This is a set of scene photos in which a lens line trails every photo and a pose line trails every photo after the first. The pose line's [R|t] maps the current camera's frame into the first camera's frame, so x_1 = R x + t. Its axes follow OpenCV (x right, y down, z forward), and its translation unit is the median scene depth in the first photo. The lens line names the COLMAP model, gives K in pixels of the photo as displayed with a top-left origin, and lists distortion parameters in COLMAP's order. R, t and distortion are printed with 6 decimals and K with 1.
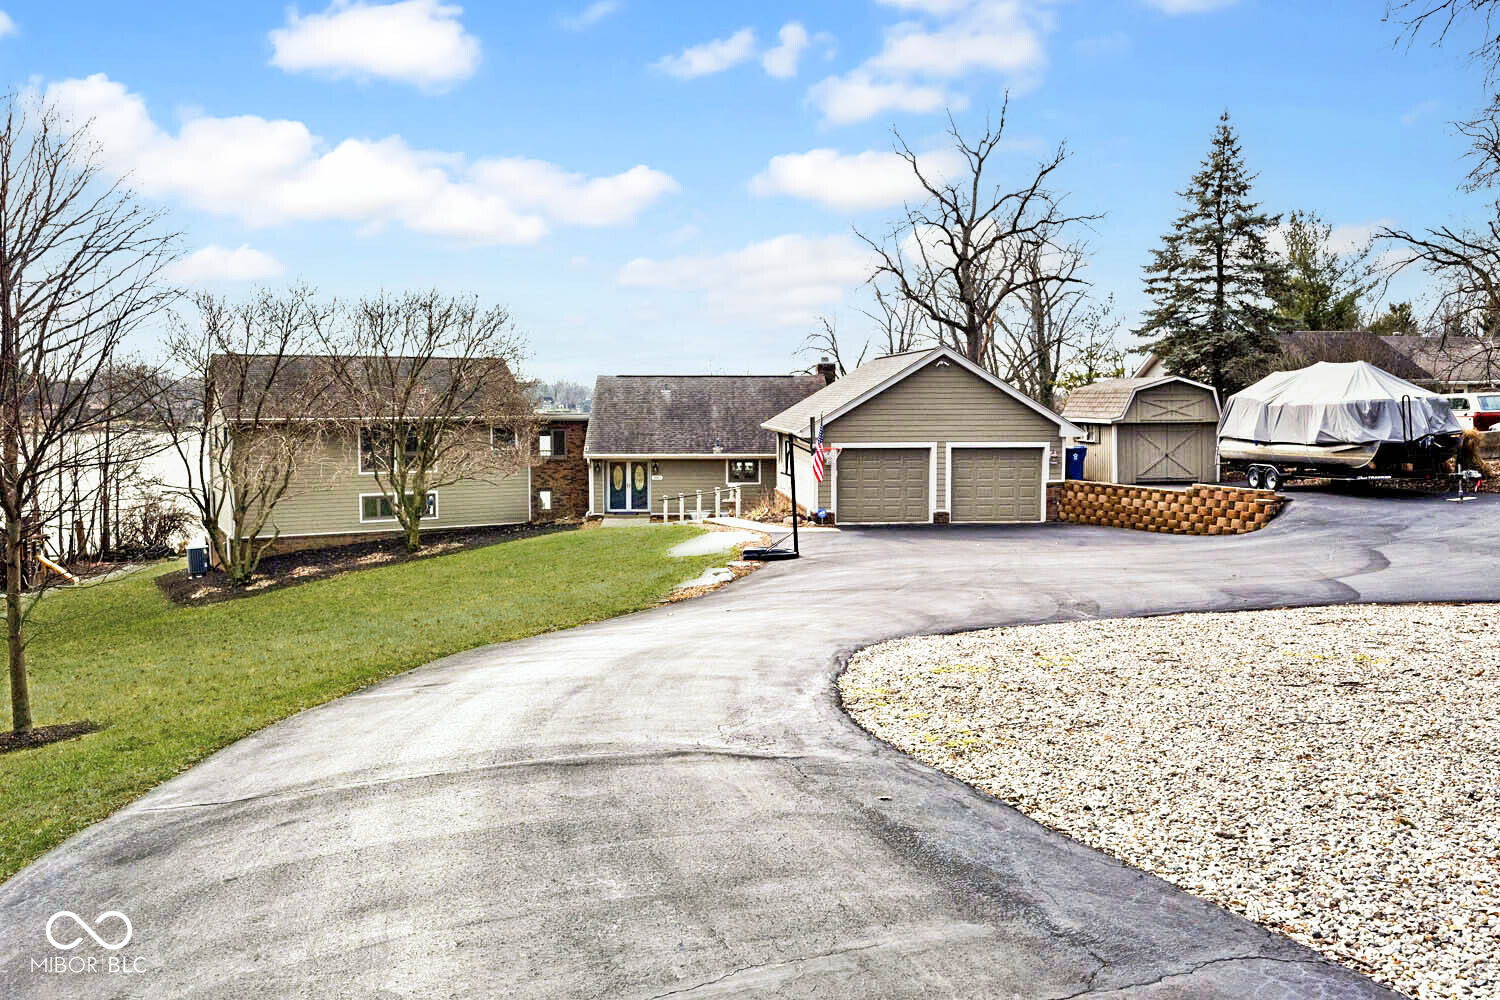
lens RADIAL K [[1067.4, 0, 750.0], [0, 1067.4, 500.0], [0, 0, 1]] dist [0.003105, -0.000681]
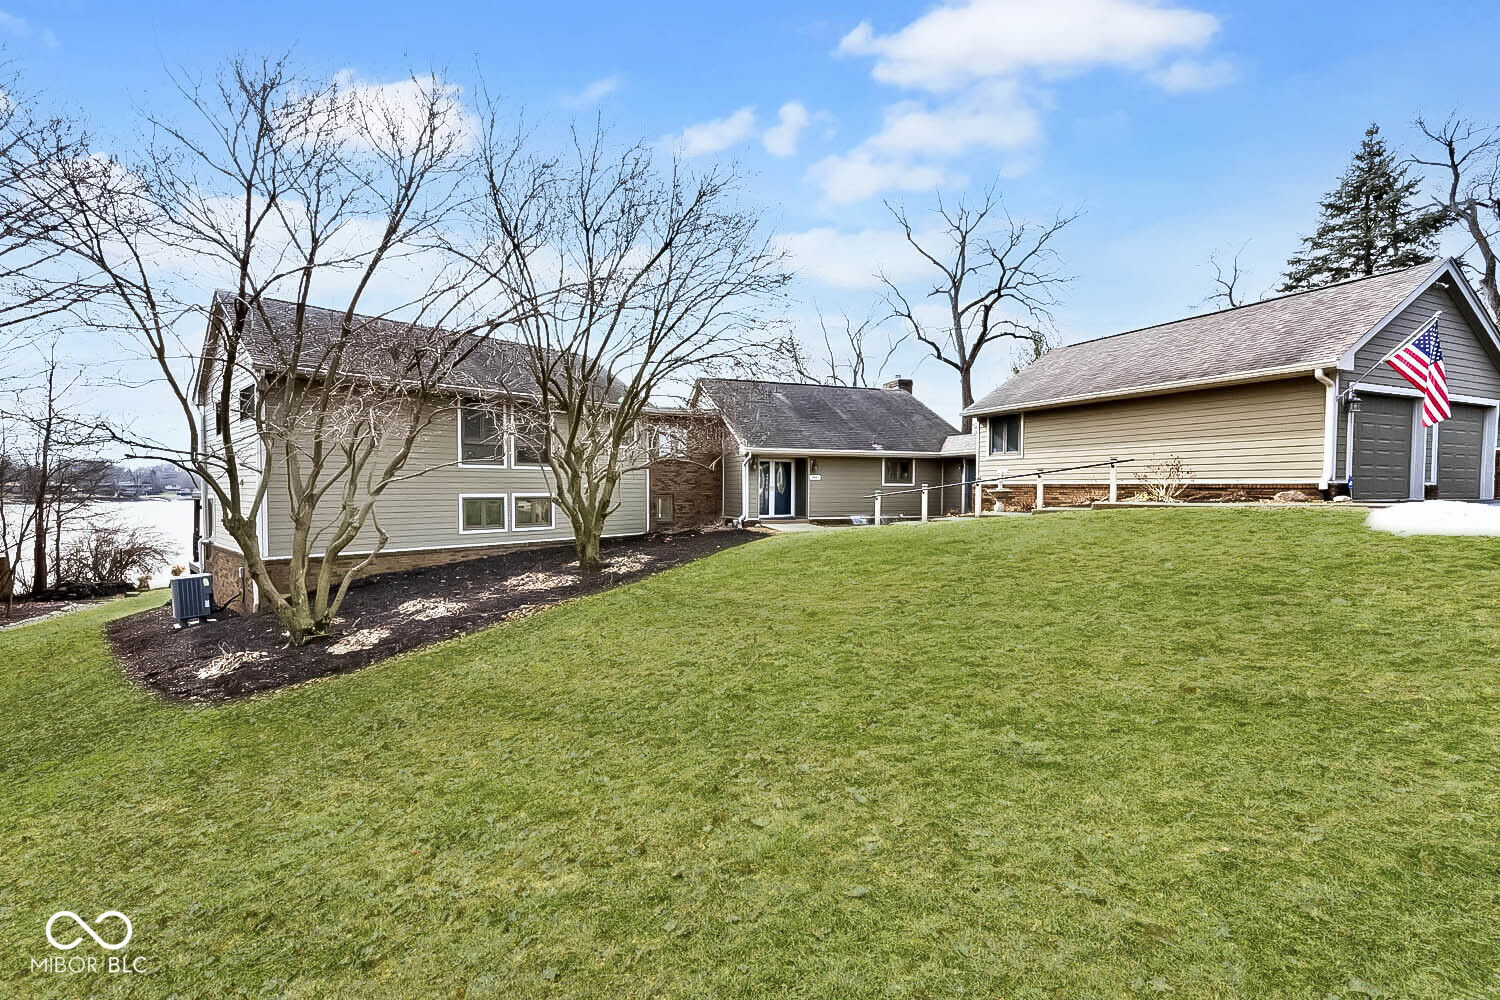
lens RADIAL K [[635.8, 0, 750.0], [0, 635.8, 500.0], [0, 0, 1]] dist [-0.001121, 0.000156]
pose [[0.960526, -0.005561, 0.278135, -0.270072], [0.022237, 0.998136, -0.056835, 0.024778], [-0.277300, 0.060777, 0.958859, 0.483819]]
